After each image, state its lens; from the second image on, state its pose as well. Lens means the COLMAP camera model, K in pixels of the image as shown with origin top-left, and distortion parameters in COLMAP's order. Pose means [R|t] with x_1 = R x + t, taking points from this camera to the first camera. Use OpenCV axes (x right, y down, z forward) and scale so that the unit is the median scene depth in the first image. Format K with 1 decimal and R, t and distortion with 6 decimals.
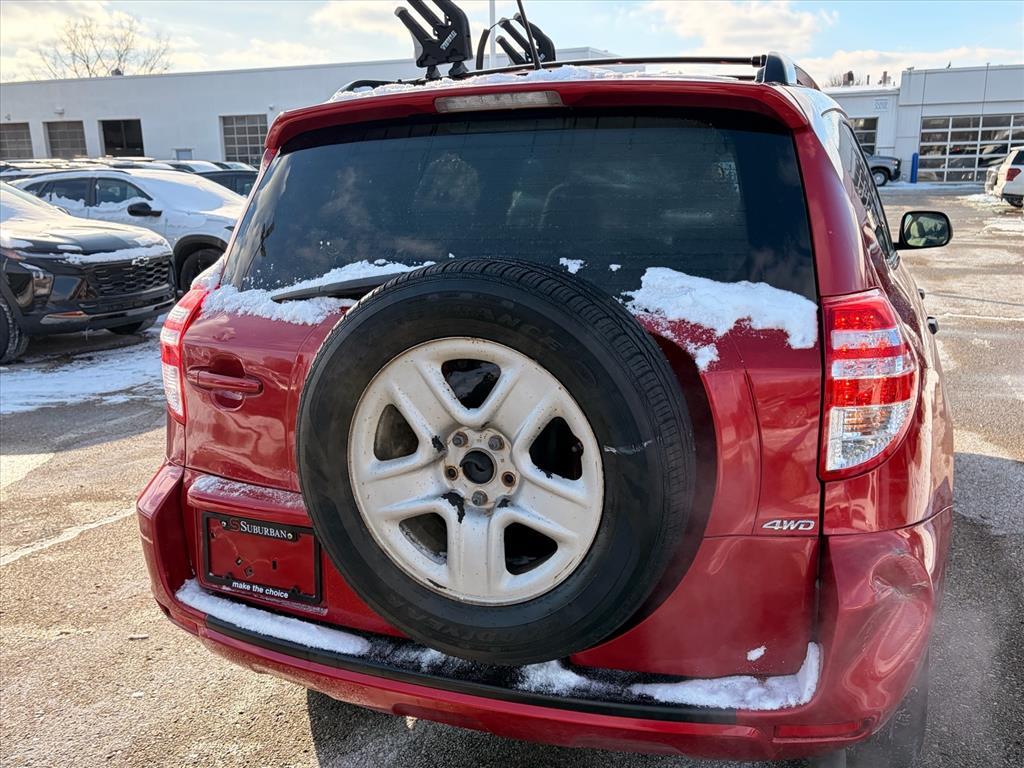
lens RADIAL K [[937.8, 0, 493.4], [0, 937.8, 372.7], [0, 0, 1]] dist [0.188715, -0.755698]
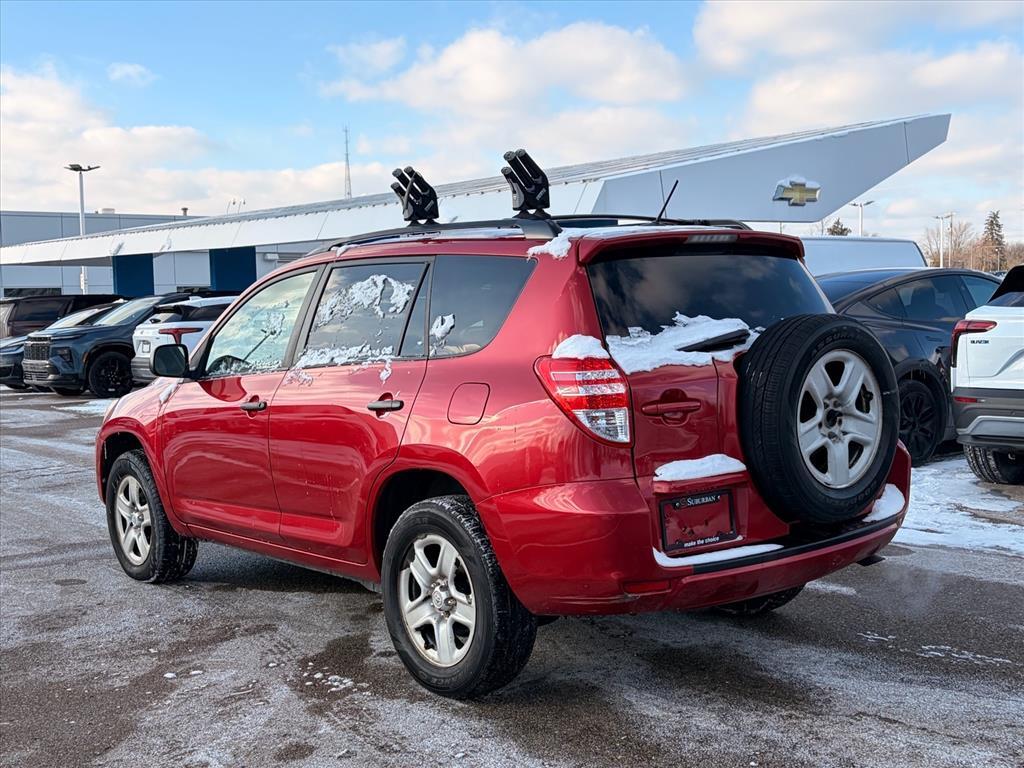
lens RADIAL K [[1209.7, 0, 512.0], [0, 1209.7, 384.0], [0, 0, 1]] dist [0.192648, -0.570699]
pose [[0.481026, -0.056055, 0.874912, -2.550015], [0.210421, 0.976165, -0.053148, 0.026266], [-0.851080, 0.209666, 0.481356, 0.324633]]
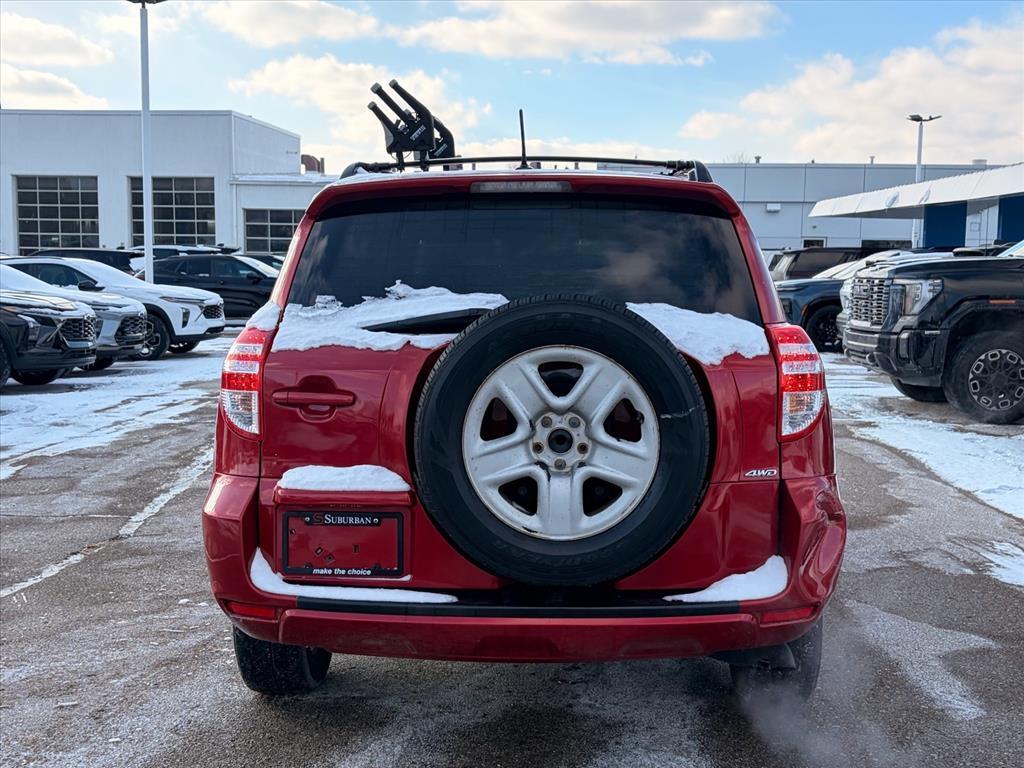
lens RADIAL K [[1209.7, 0, 512.0], [0, 1209.7, 384.0], [0, 0, 1]] dist [0.192648, -0.570699]
pose [[0.942408, -0.004092, 0.334441, -0.682280], [0.044132, 0.992704, -0.112212, 0.214163], [-0.331541, 0.120509, 0.935712, -0.665656]]
